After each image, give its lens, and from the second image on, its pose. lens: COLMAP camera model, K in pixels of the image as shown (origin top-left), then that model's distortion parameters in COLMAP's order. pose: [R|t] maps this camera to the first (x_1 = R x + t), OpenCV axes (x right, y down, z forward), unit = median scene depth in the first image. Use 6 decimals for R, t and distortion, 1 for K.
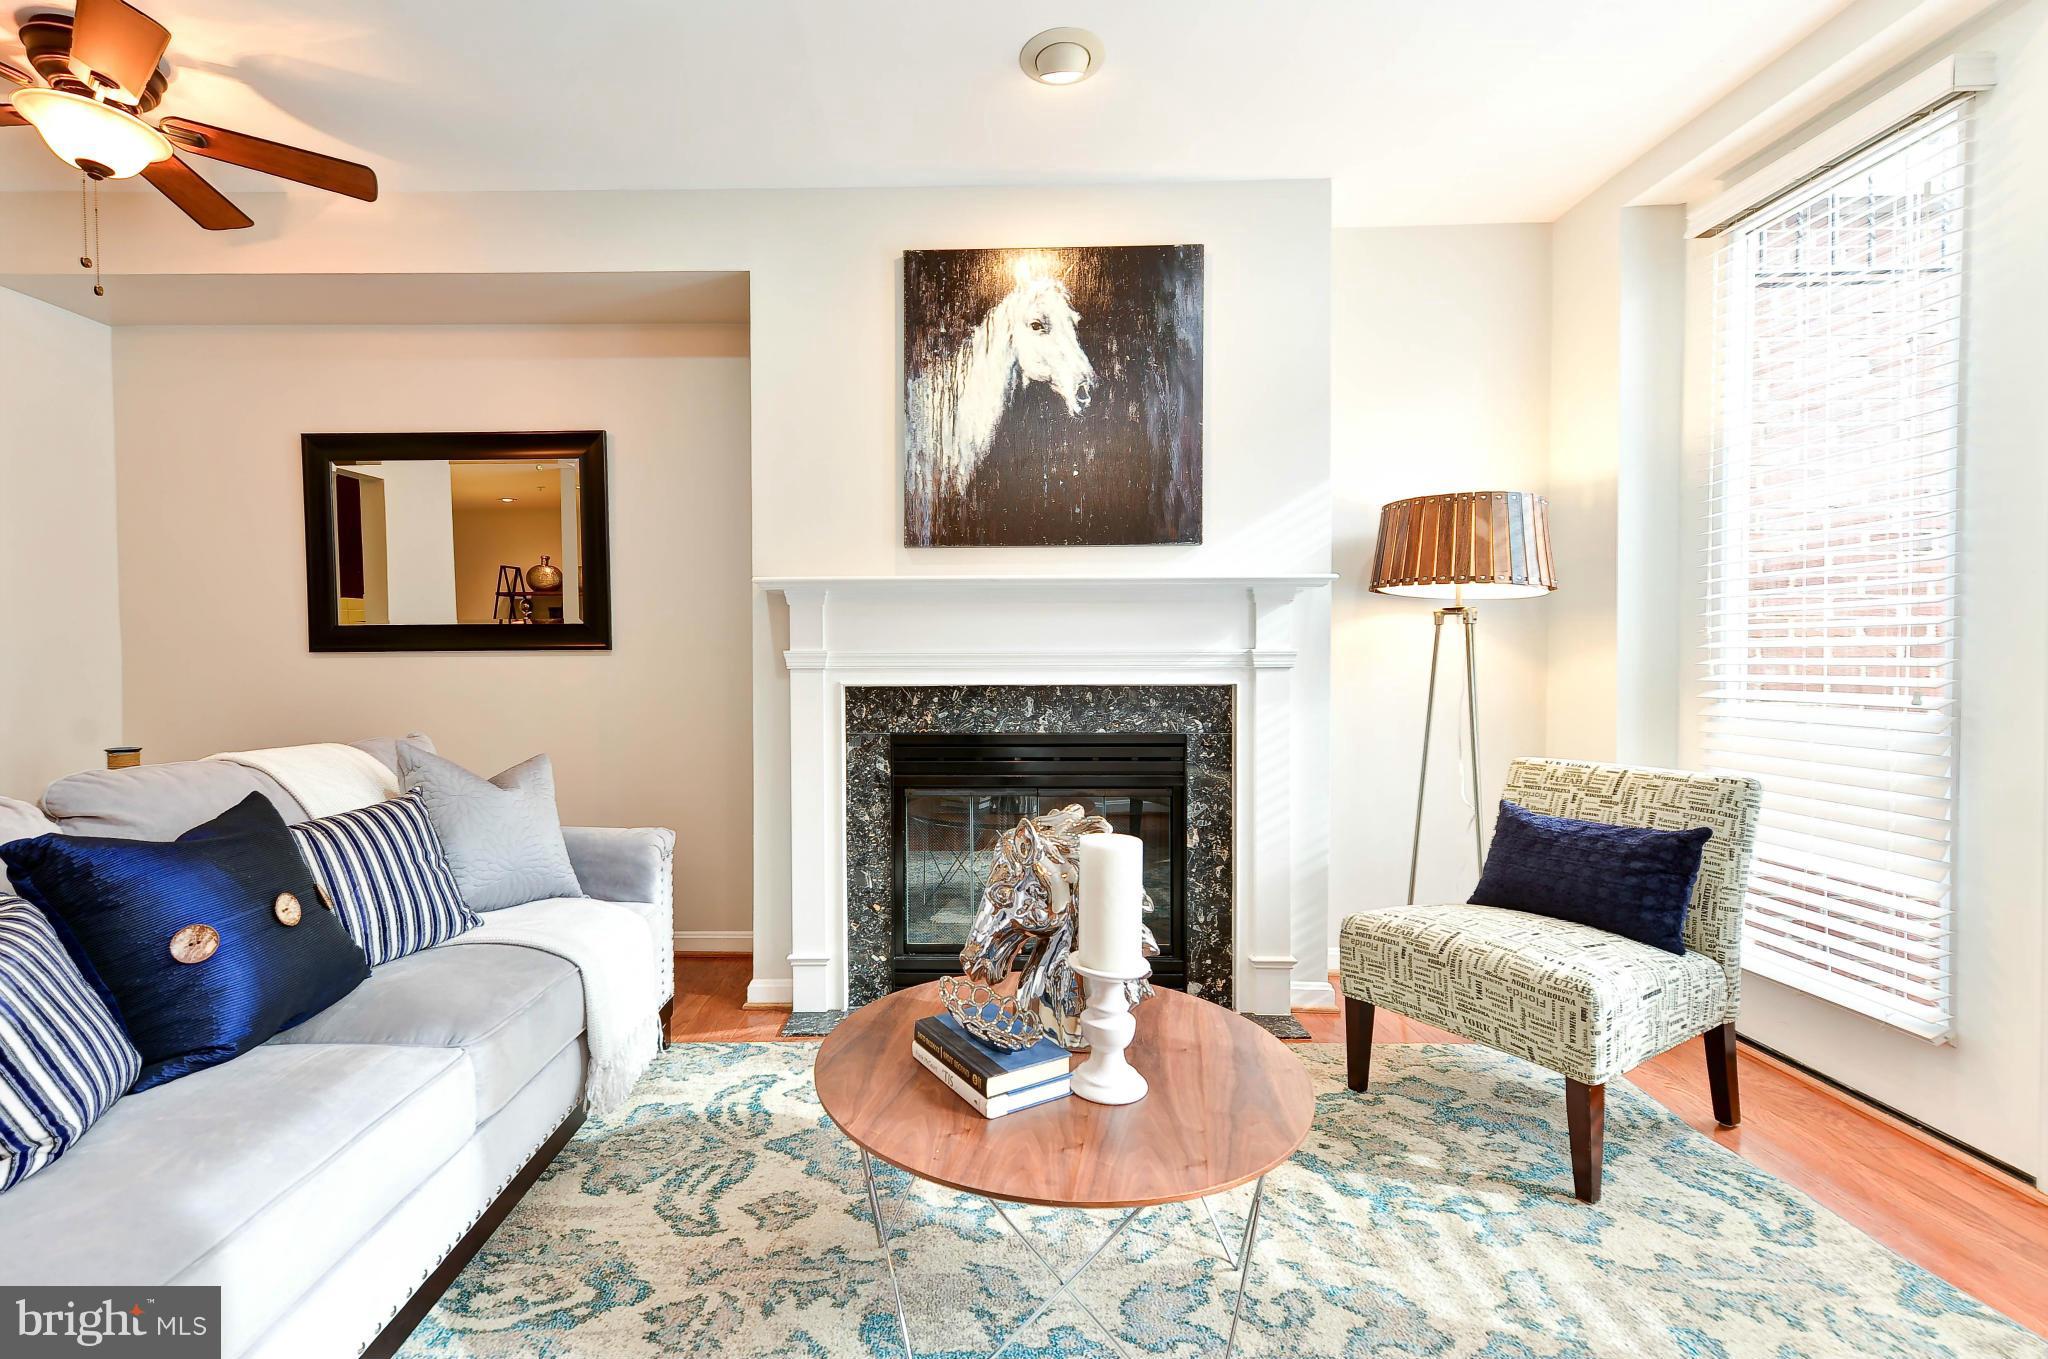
lens RADIAL K [[912.8, 0, 952.0], [0, 912.8, 668.2], [0, 0, 1]] dist [0.015060, -0.000347]
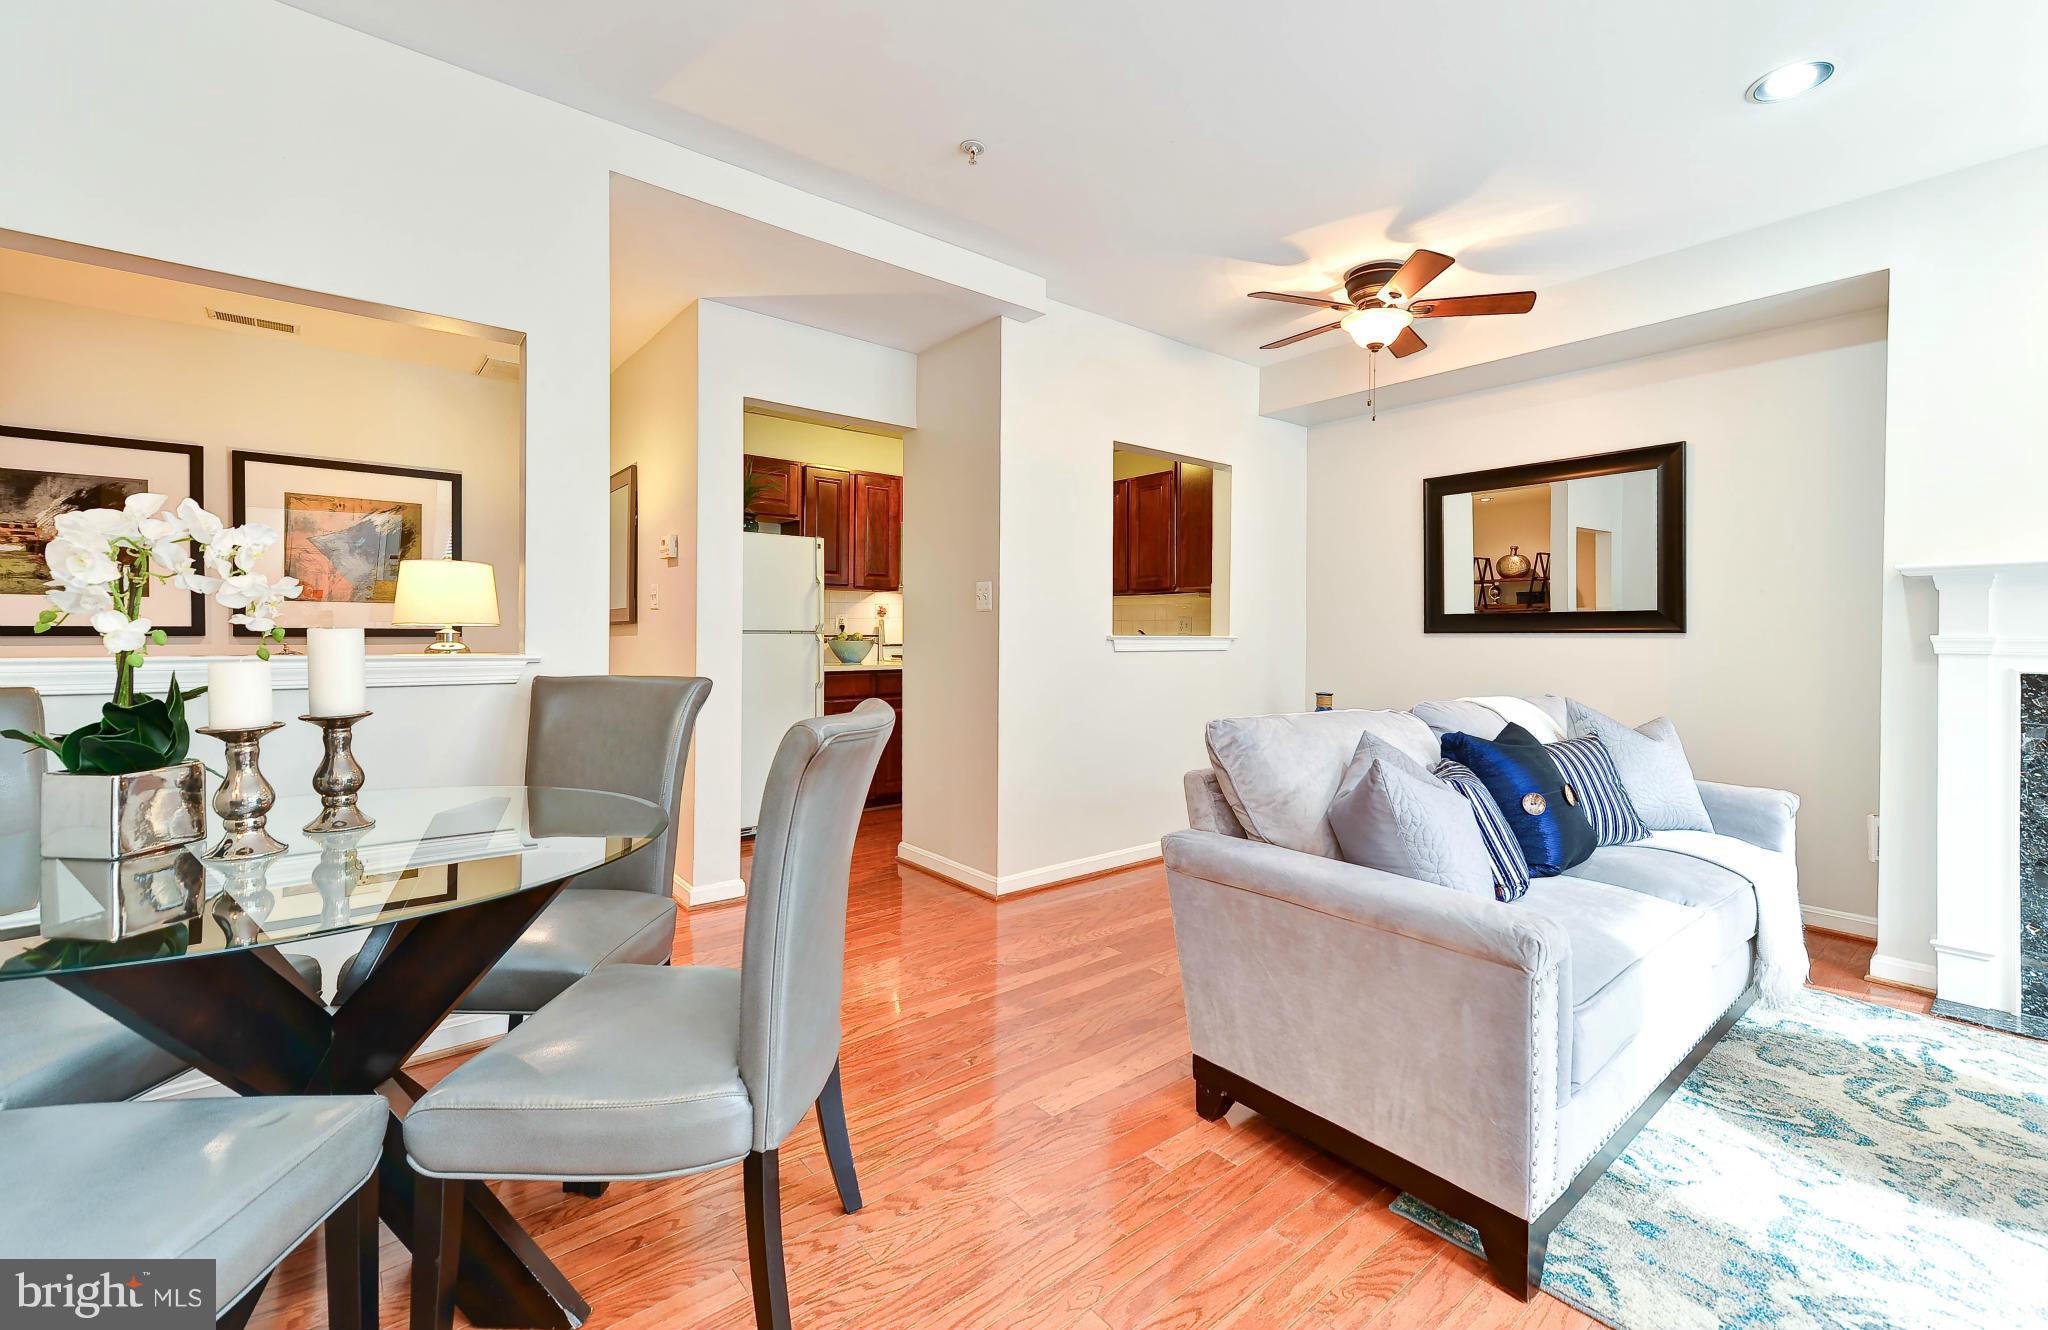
lens RADIAL K [[869.6, 0, 1034.4], [0, 869.6, 640.0], [0, 0, 1]] dist [0.014632, 0.000157]
pose [[0.658766, 0.012611, -0.752242, -0.100986], [-0.019010, 0.999819, 0.000114, 0.004312], [0.752107, 0.014225, 0.658887, -0.379689]]
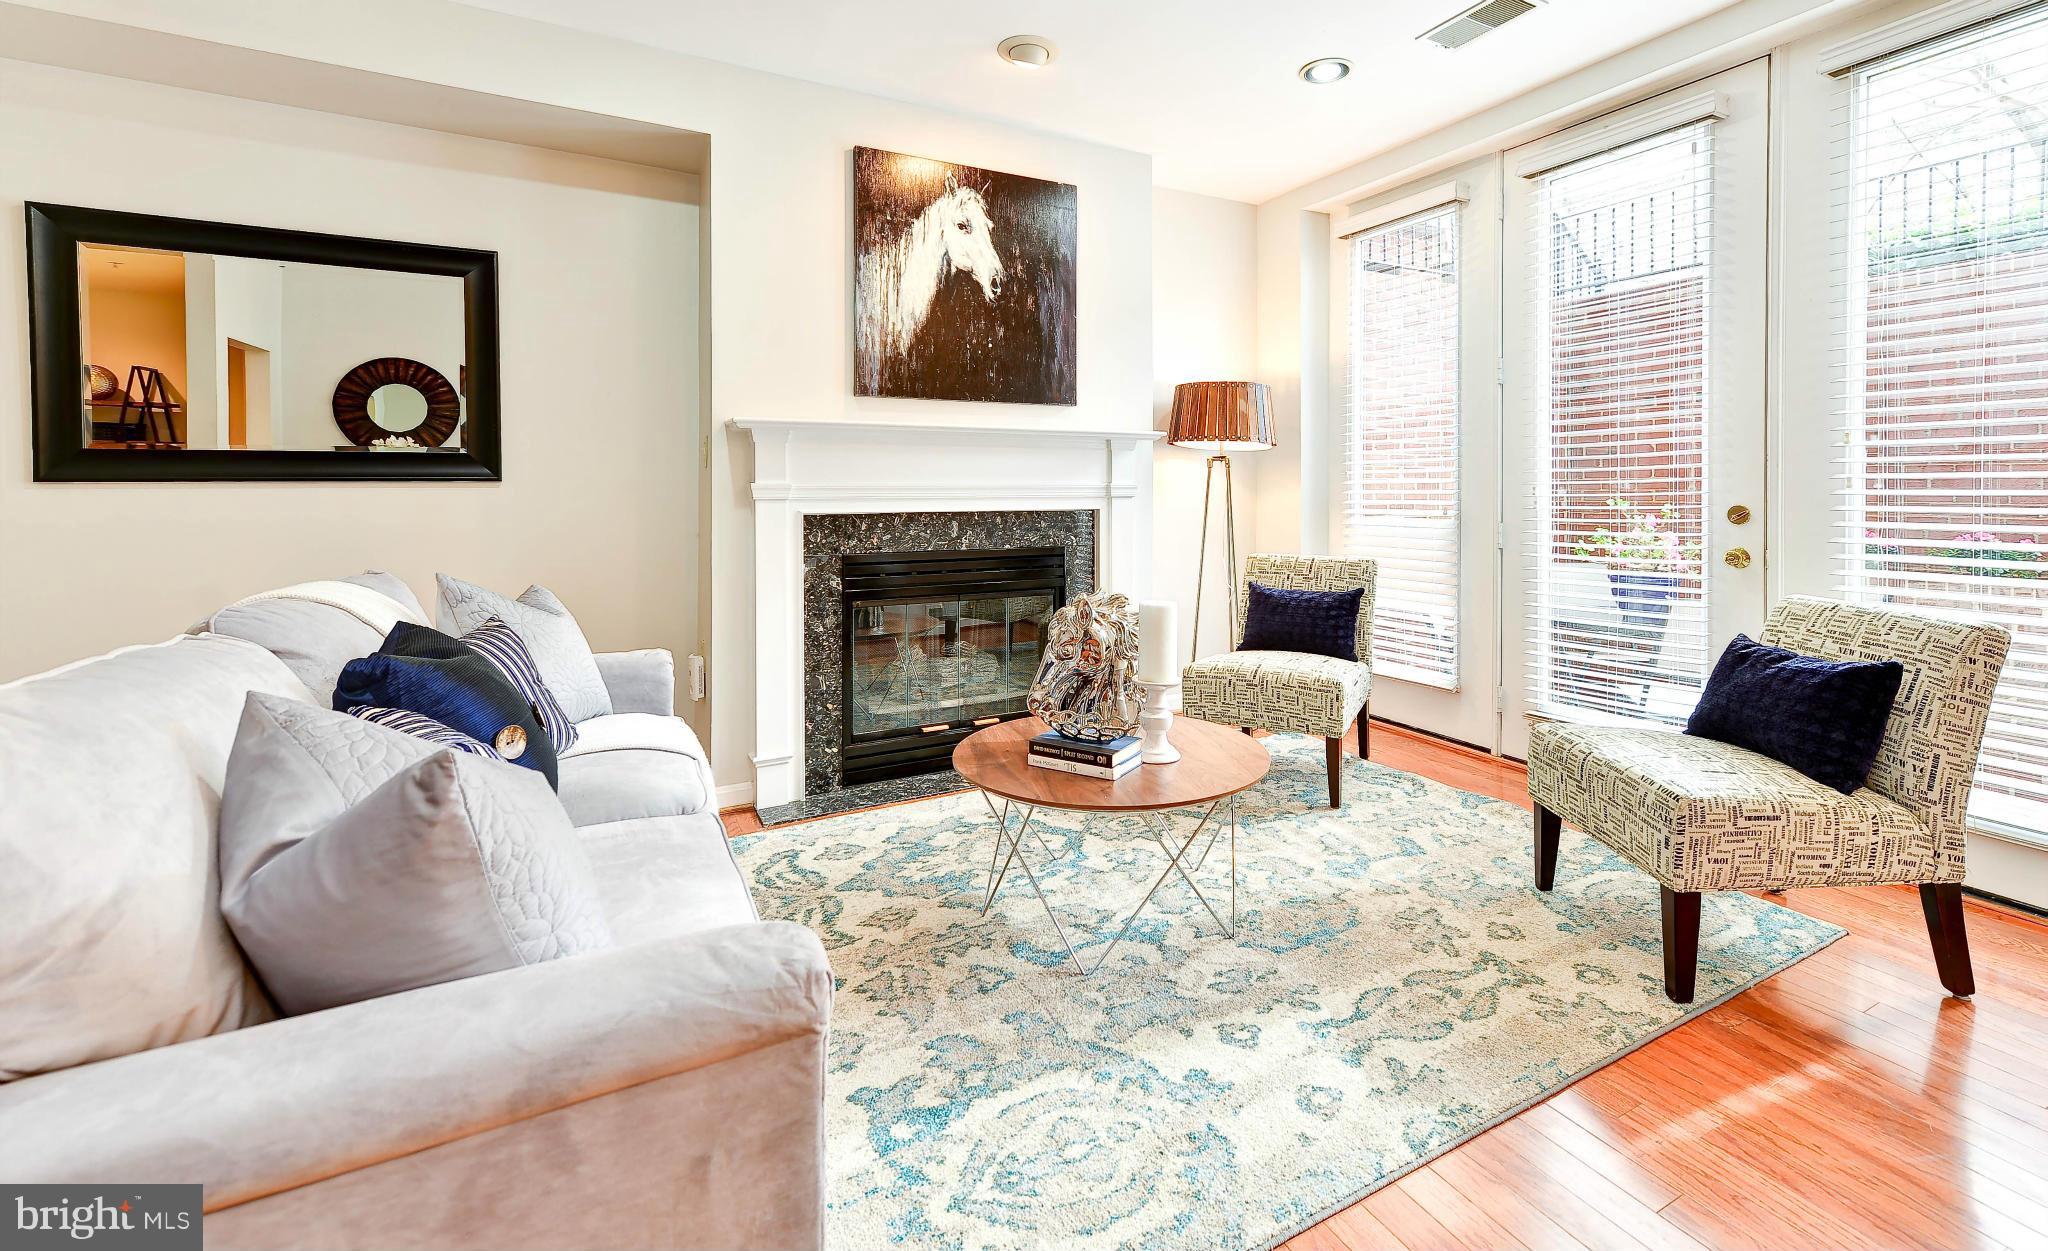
lens RADIAL K [[895.0, 0, 1118.7], [0, 895.0, 487.5], [0, 0, 1]] dist [0.010818, -0.000106]
pose [[0.851655, 0.001593, 0.524101, -0.369205], [0.006029, 0.999899, -0.012837, 0.002677], [-0.524068, 0.014092, 0.851560, -0.159581]]
